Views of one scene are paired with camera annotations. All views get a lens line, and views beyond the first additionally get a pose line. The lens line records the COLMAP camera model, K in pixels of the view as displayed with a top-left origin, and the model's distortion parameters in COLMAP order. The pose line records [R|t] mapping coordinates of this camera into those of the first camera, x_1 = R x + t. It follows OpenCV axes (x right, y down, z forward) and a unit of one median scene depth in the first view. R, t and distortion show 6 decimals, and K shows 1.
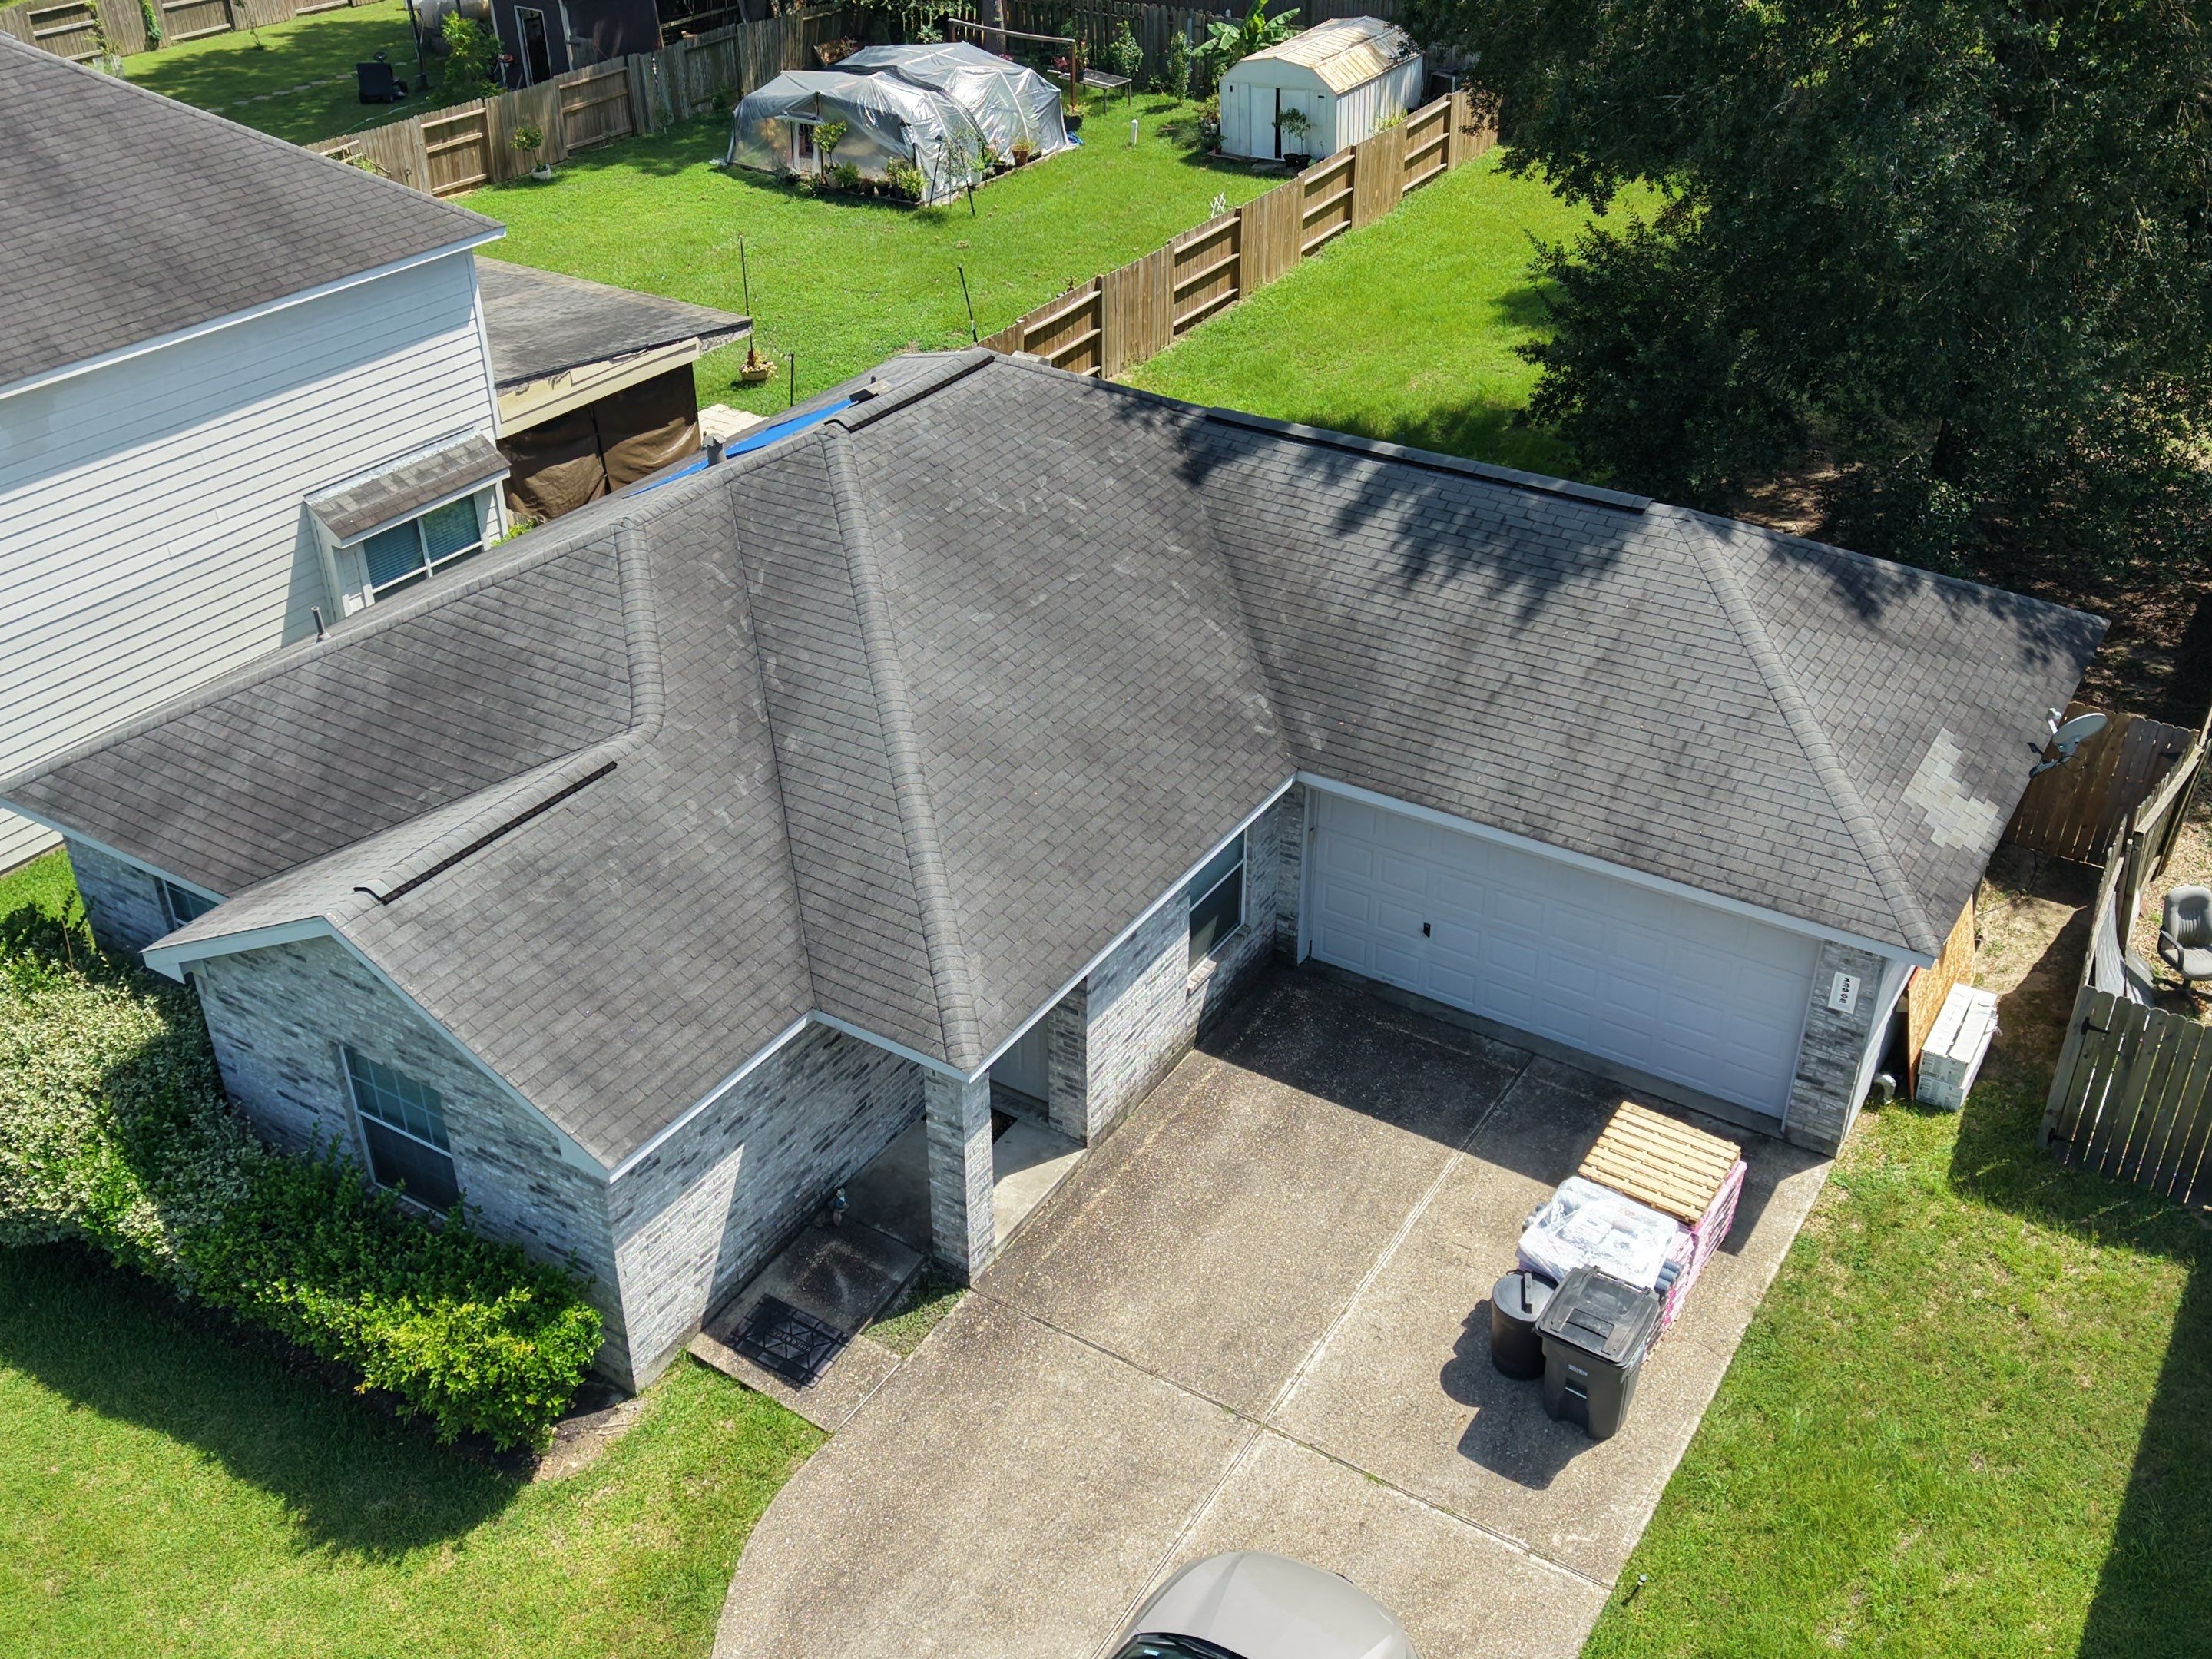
lens RADIAL K [[2130.5, 0, 1106.0], [0, 2130.5, 829.5], [0, 0, 1]] dist [0.096322, -0.251116]
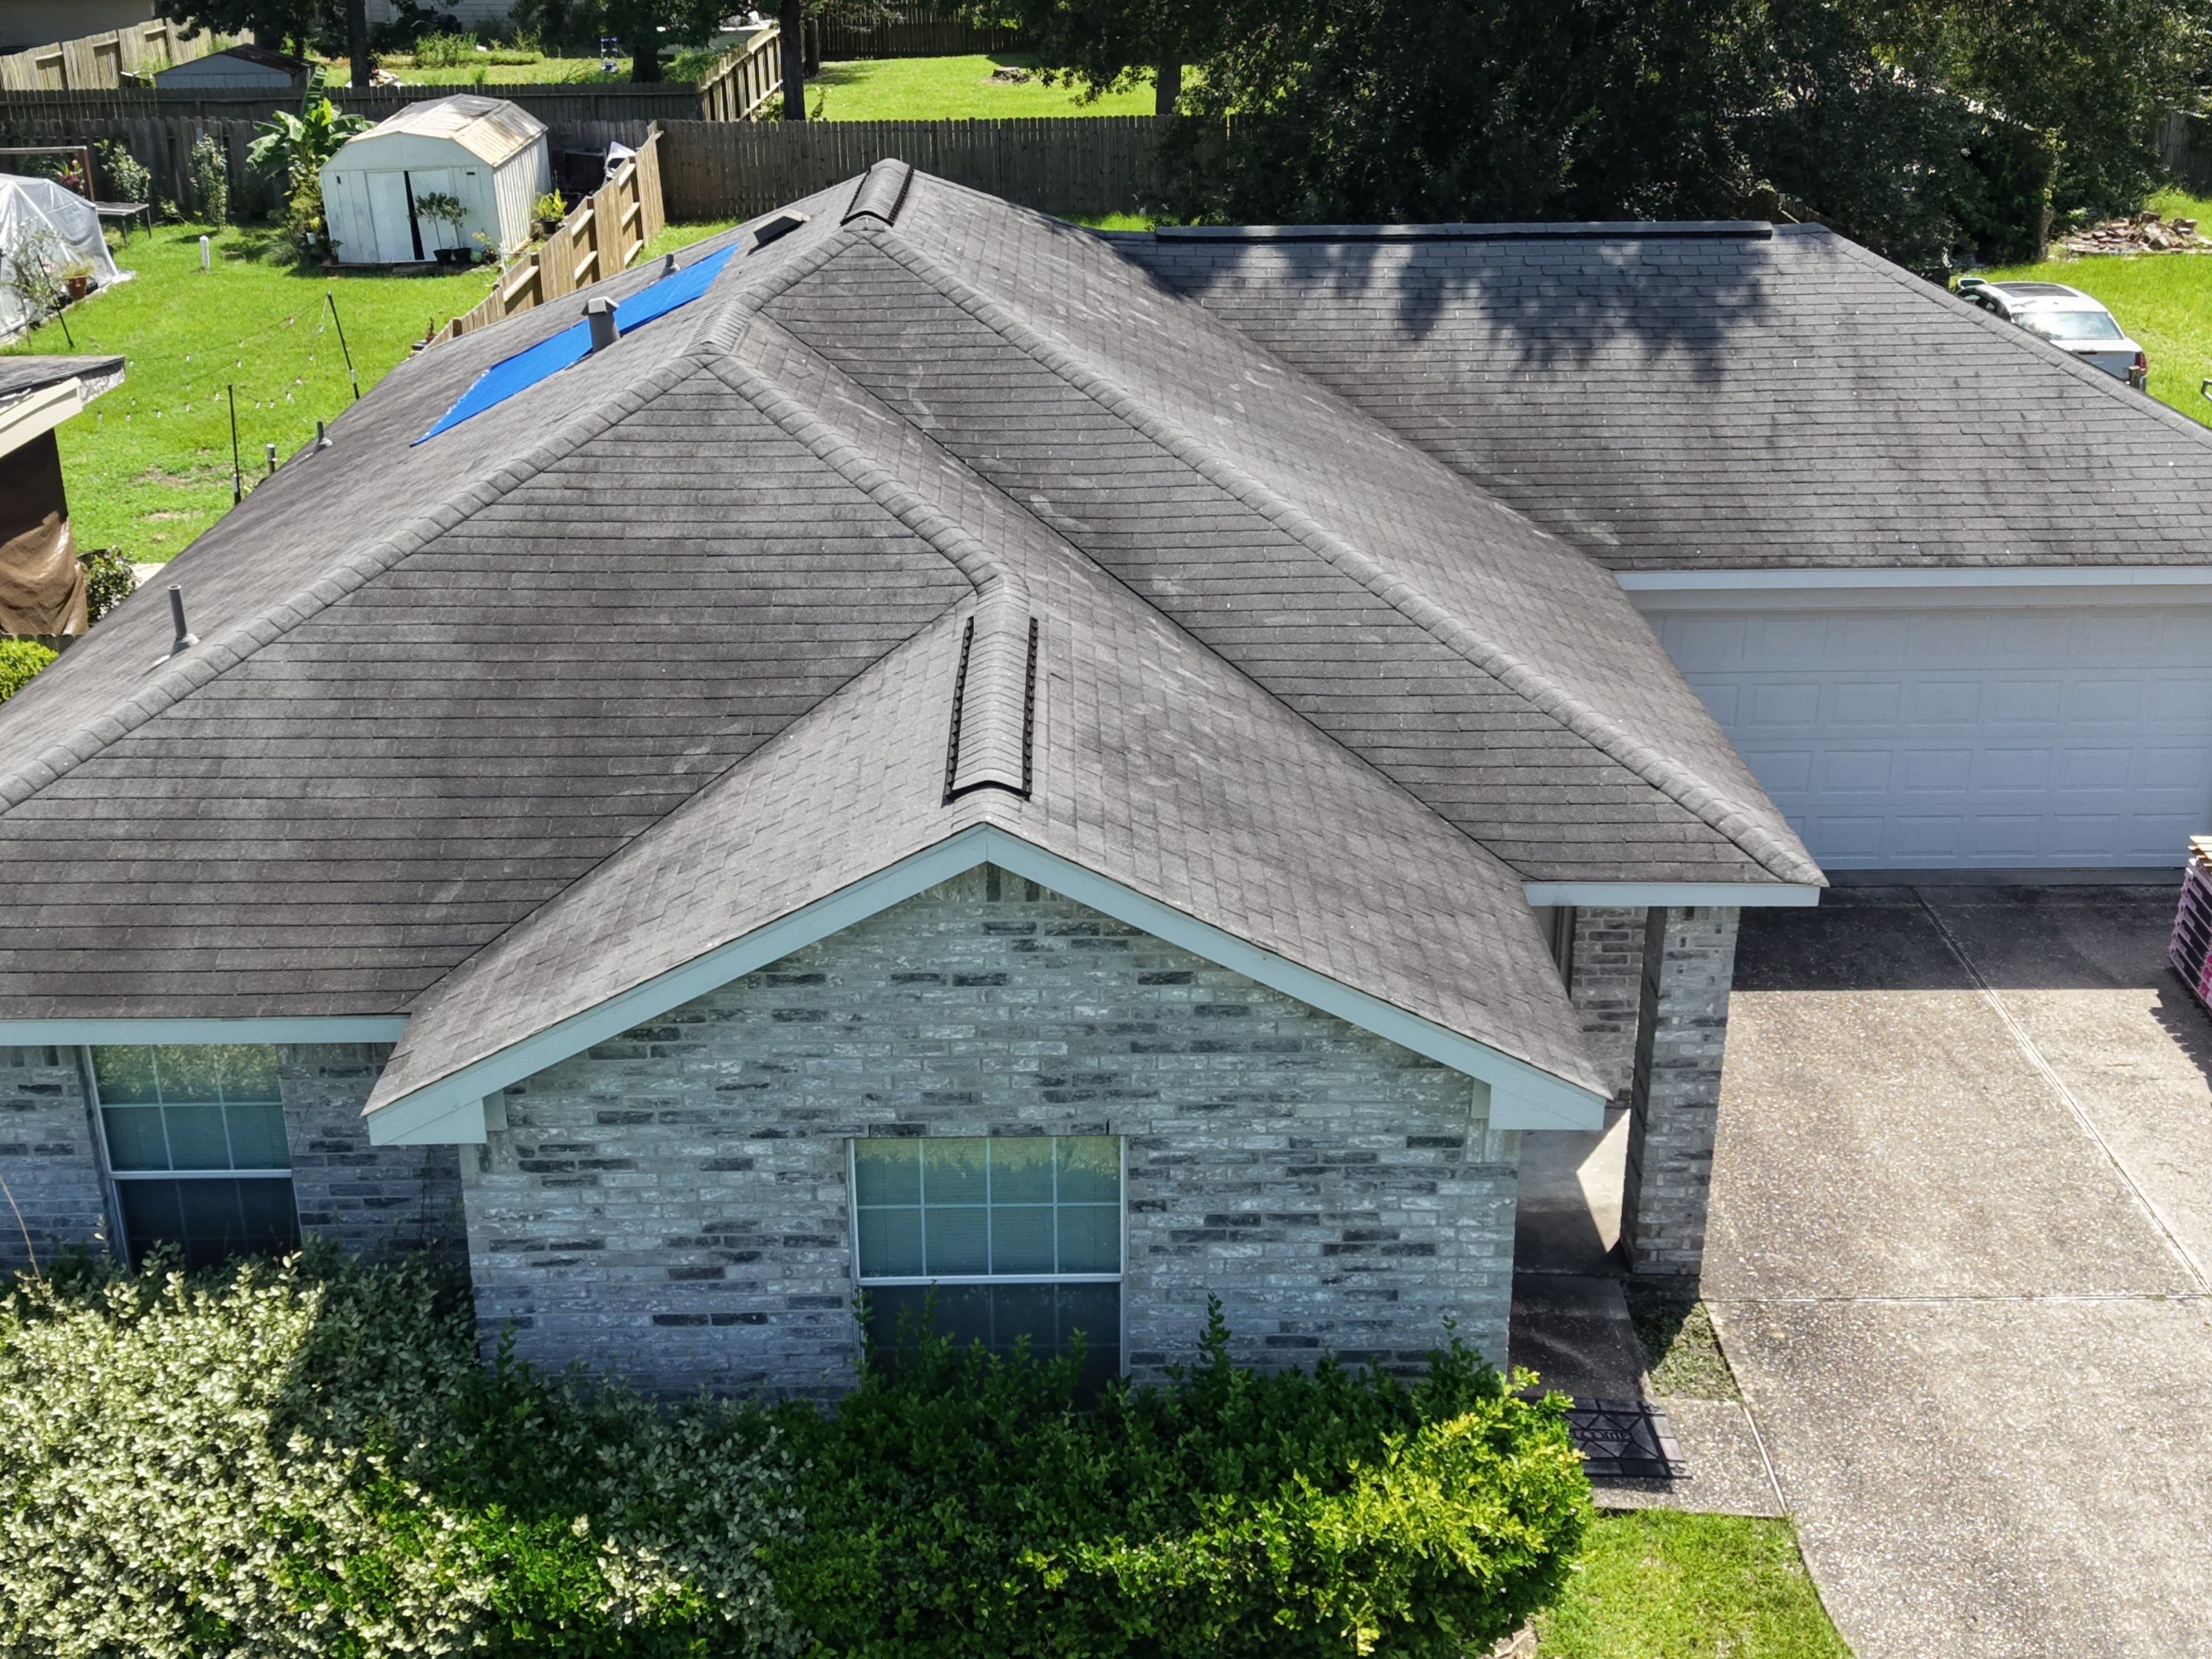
lens RADIAL K [[2515.5, 0, 1106.0], [0, 2515.5, 829.5], [0, 0, 1]] dist [0.130631, -0.369407]
pose [[0.836739, -0.206267, 0.507269, -0.572608], [0.289522, 0.952923, -0.090086, 0.094131], [-0.464807, 0.222244, 0.857066, 0.387082]]
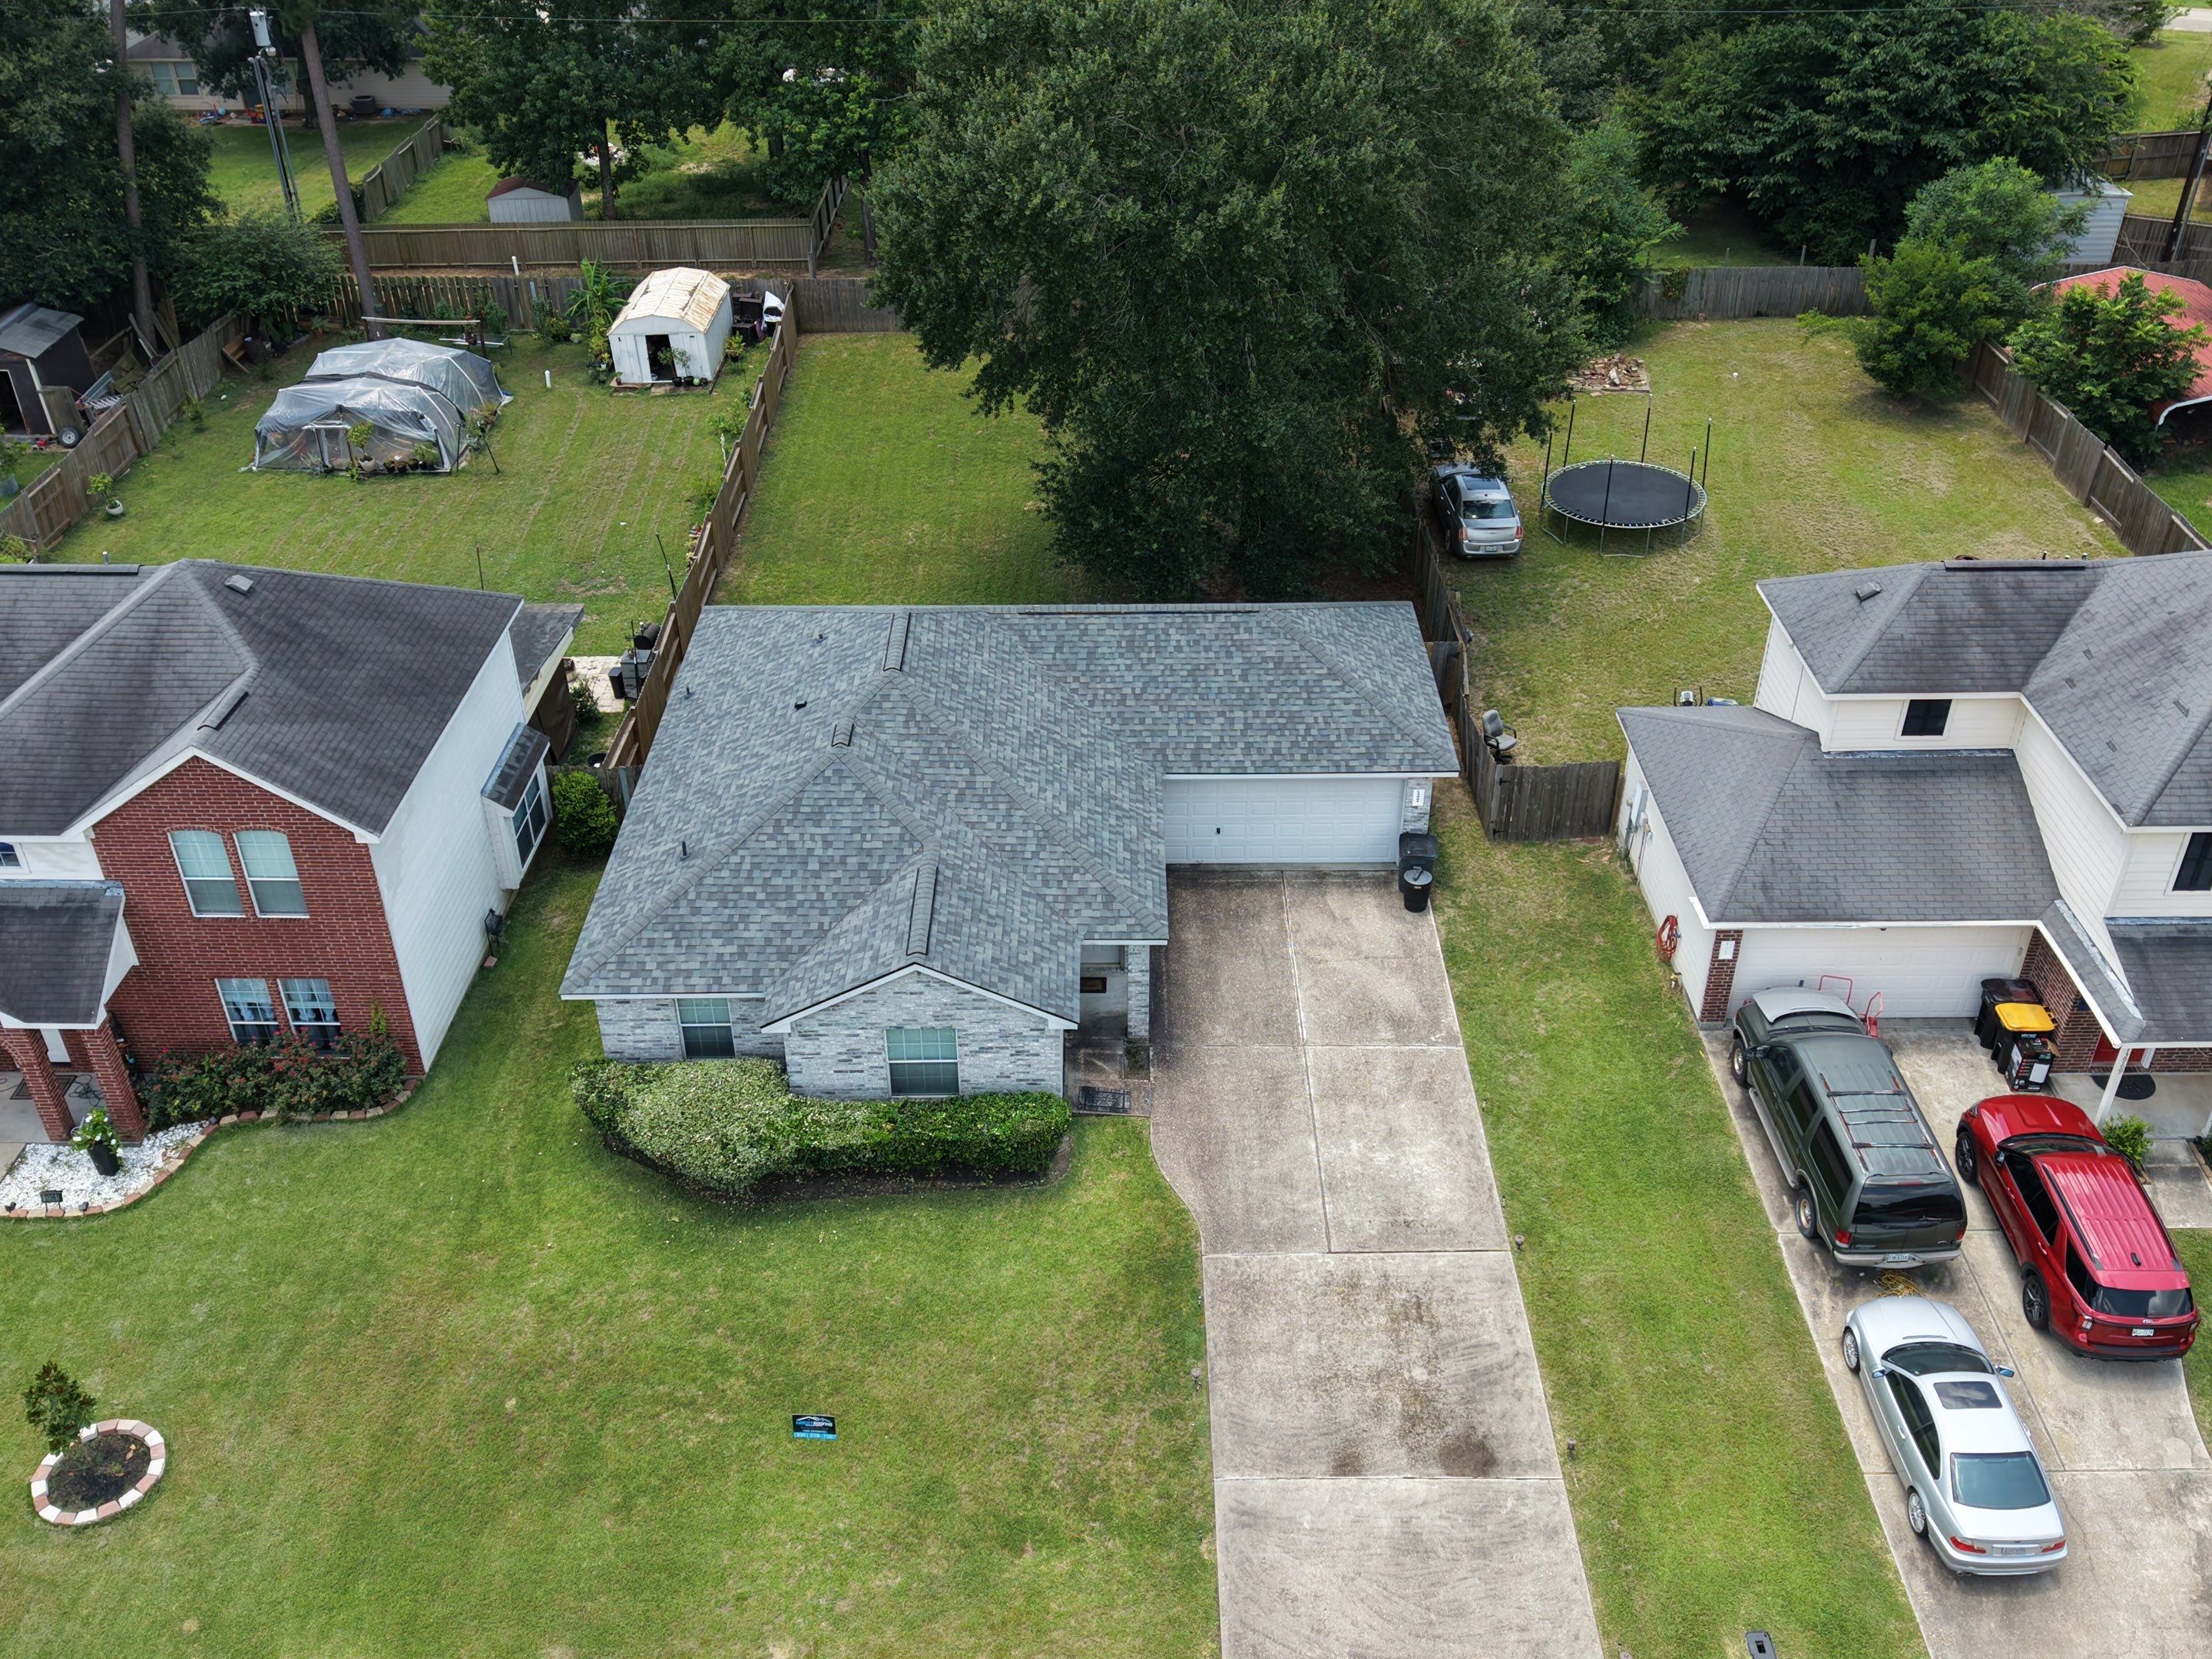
lens RADIAL K [[1971.9, 0, 1106.0], [0, 1971.9, 829.5], [0, 0, 1]] dist [0.066851, -0.009360]
pose [[0.843560, -0.297154, 0.447332, -0.910122], [0.286344, 0.953558, 0.093457, -0.187416], [-0.454328, 0.049254, 0.889472, -0.739710]]
